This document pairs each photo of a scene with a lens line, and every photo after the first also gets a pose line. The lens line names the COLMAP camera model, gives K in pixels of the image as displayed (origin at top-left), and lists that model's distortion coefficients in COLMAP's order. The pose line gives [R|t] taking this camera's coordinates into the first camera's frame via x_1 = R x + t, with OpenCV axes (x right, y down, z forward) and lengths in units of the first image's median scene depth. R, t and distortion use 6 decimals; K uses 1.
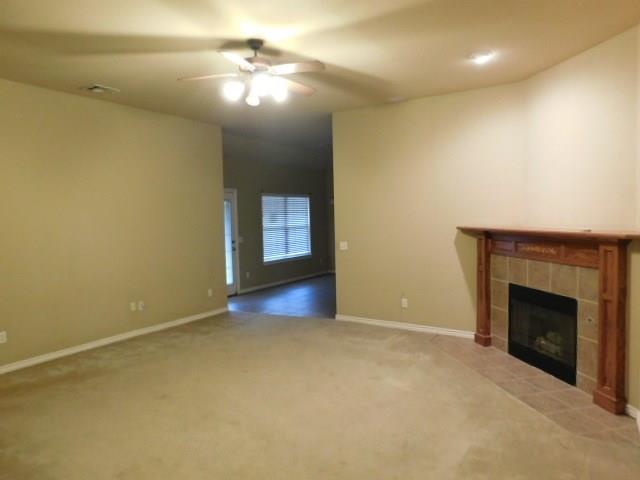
lens RADIAL K [[429.7, 0, 320.0], [0, 429.7, 240.0], [0, 0, 1]] dist [-0.006565, -0.002922]
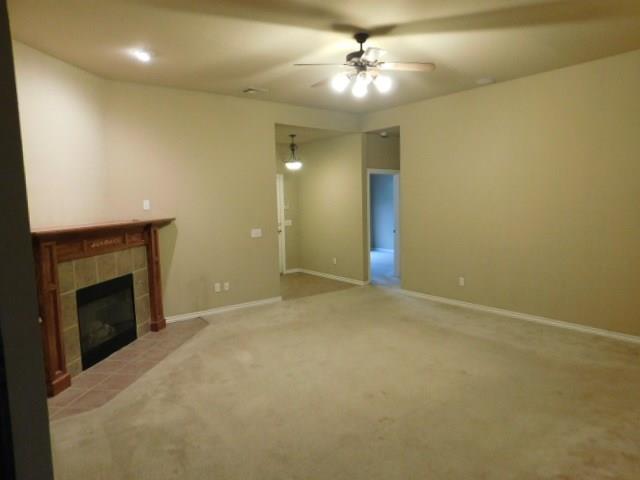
lens RADIAL K [[429.7, 0, 320.0], [0, 429.7, 240.0], [0, 0, 1]] dist [-0.006565, -0.002922]
pose [[-0.947765, 0.019480, 0.318375, -0.340395], [0.068204, 0.987425, 0.142618, -0.101479], [-0.311594, 0.156882, -0.937175, 1.859362]]
